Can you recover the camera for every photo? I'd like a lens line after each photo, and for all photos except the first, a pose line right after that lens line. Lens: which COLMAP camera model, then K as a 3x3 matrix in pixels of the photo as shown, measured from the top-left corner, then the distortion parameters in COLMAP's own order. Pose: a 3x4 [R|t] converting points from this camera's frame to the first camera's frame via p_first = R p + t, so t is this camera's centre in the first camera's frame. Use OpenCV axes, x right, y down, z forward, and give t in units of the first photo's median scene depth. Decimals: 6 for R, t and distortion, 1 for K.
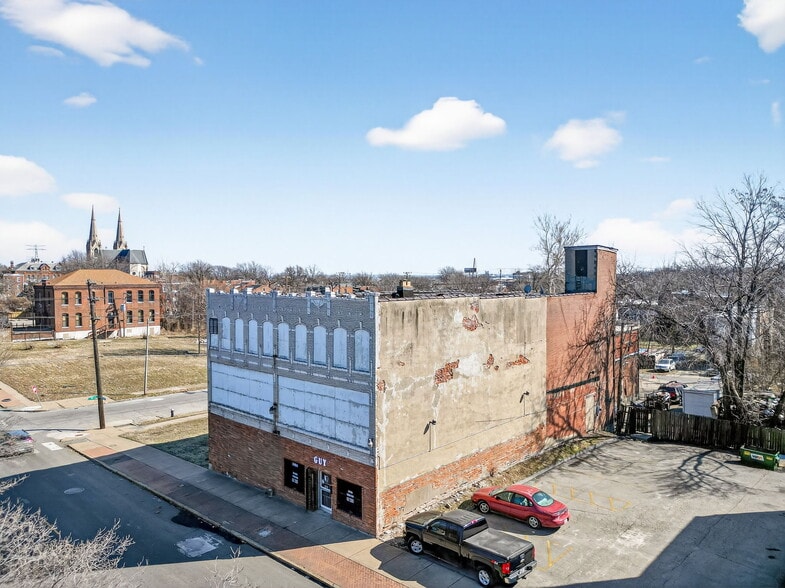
lens RADIAL K [[538.8, 0, 392.5], [0, 538.8, 294.0], [0, 0, 1]] dist [0.044516, -0.007183]
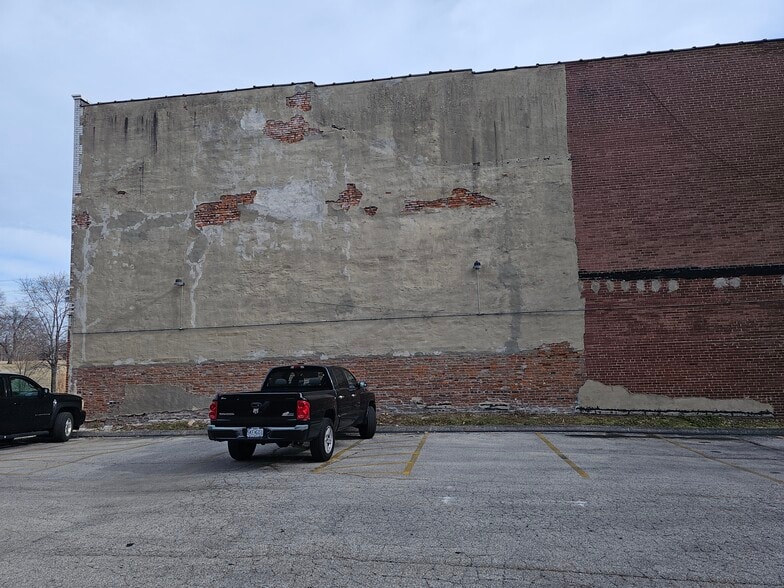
lens RADIAL K [[533.1, 0, 398.6], [0, 533.1, 306.1], [0, 0, 1]] dist [0.059939, -0.077403]
pose [[0.584222, -0.098878, -0.805548, 0.683337], [0.008724, 0.993259, -0.115592, 0.320458], [0.811547, 0.060503, 0.581146, 0.801874]]
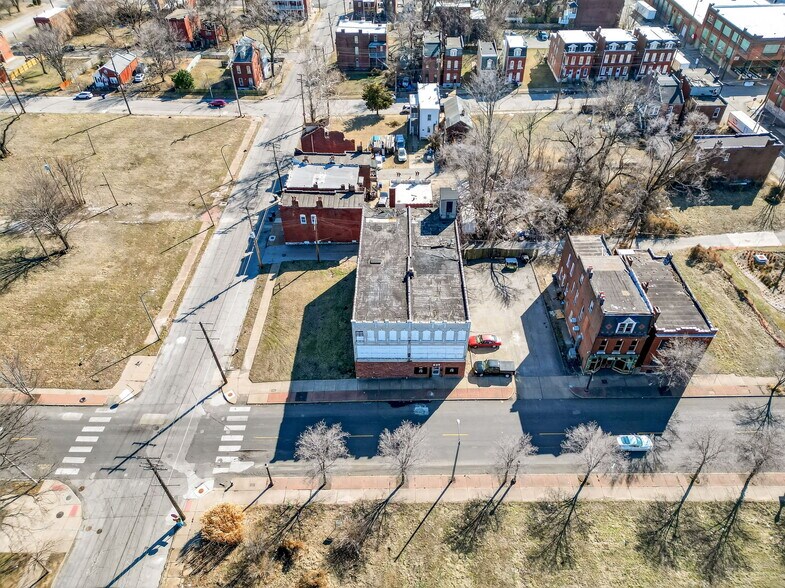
lens RADIAL K [[510.6, 0, 392.5], [0, 510.6, 294.0], [0, 0, 1]] dist [0.172244, -0.248814]
pose [[0.733742, -0.456217, 0.503477, -1.362104], [0.019323, 0.754742, 0.655737, -1.575944], [-0.679154, -0.471413, 0.562601, -0.128795]]
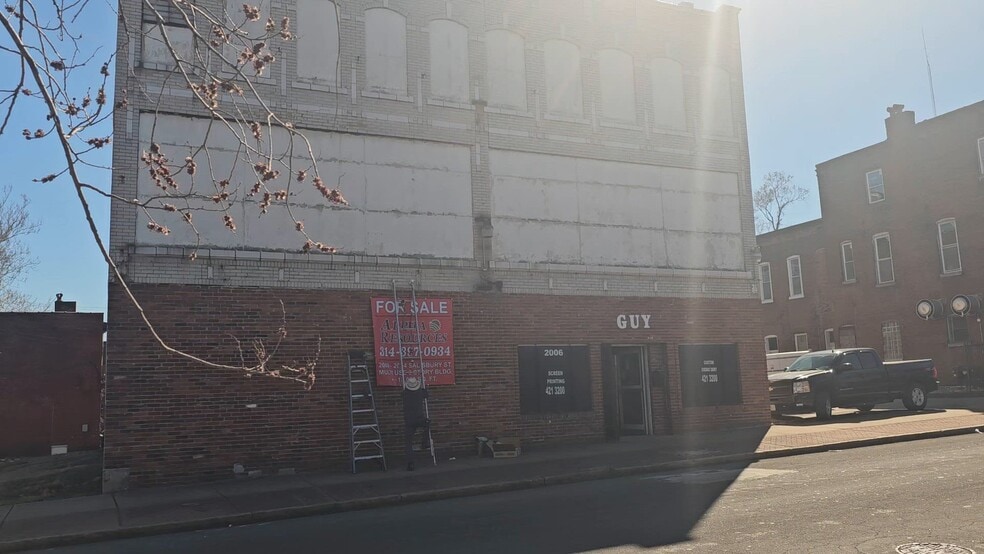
lens RADIAL K [[827.3, 0, 492.0], [0, 827.3, 277.0], [0, 0, 1]] dist [0.010183, -0.001523]
pose [[0.378523, 0.124333, 0.917203, -0.799872], [0.058830, 0.985702, -0.157897, 0.356960], [-0.923721, 0.113727, 0.365796, 0.802615]]
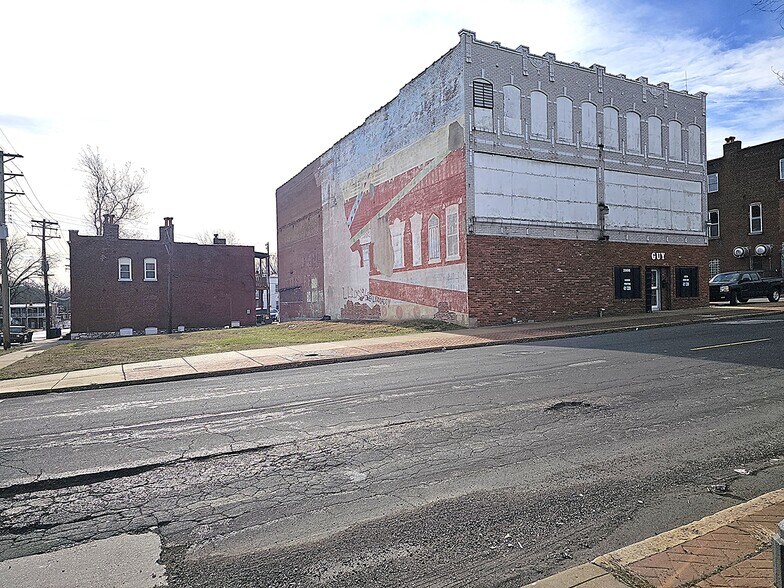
lens RADIAL K [[533.1, 0, 398.6], [0, 533.1, 306.1], [0, 0, 1]] dist [0.059939, -0.077403]
pose [[0.326294, -0.009287, 0.945223, -1.135464], [0.047540, 0.998848, -0.006597, 0.362358], [-0.944072, 0.047088, 0.326359, 1.069794]]
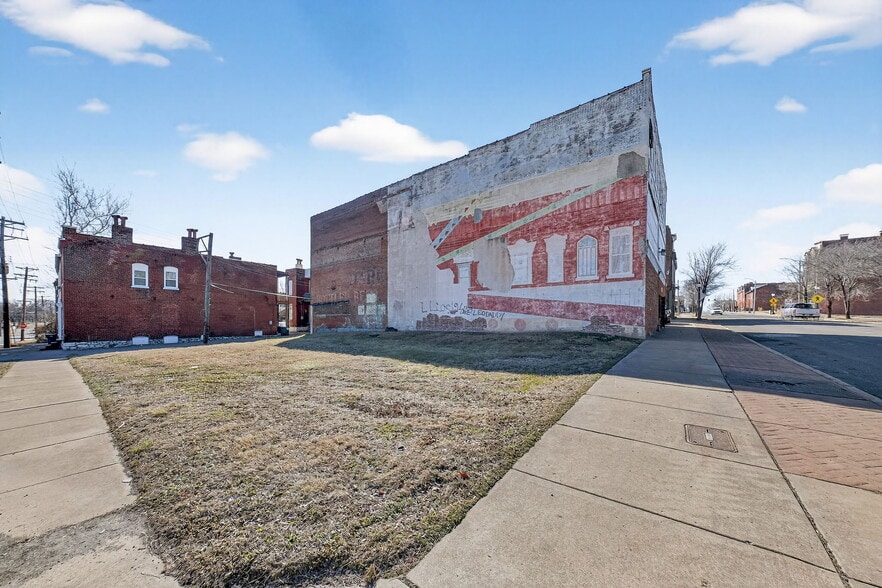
lens RADIAL K [[316.0, 0, 439.3], [0, 316.0, 321.2], [0, 0, 1]] dist [-0.007987, 0.000114]
pose [[-0.079038, 0.001104, 0.996871, -0.843306], [0.025701, 0.999669, 0.000930, 0.355831], [-0.996540, 0.025694, -0.079041, 1.588613]]
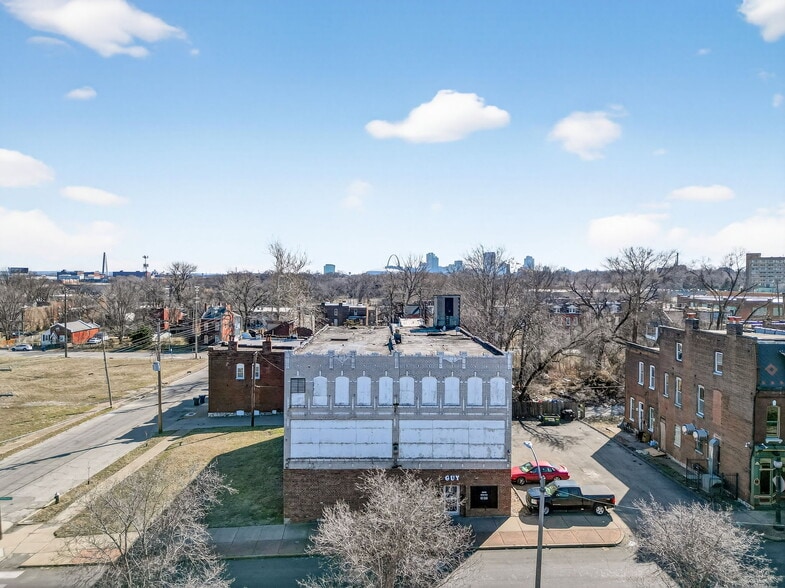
lens RADIAL K [[538.8, 0, 392.5], [0, 538.8, 294.0], [0, 0, 1]] dist [0.044516, -0.007183]
pose [[0.712678, -0.009018, 0.701433, -1.111837], [0.008166, 0.999956, 0.004559, -0.144827], [-0.701443, 0.002479, 0.712721, 0.141526]]
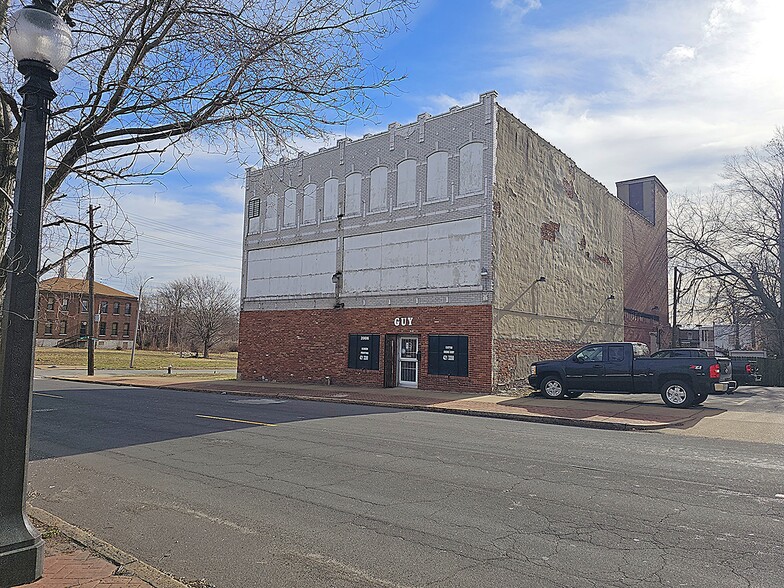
lens RADIAL K [[509.9, 0, 392.0], [0, 509.9, 294.0], [0, 0, 1]] dist [0.172244, -0.248814]
pose [[0.997108, 0.035199, 0.067362, -0.193510], [-0.026942, 0.992433, -0.119792, 0.340945], [-0.071069, 0.117630, 0.990511, 0.223357]]
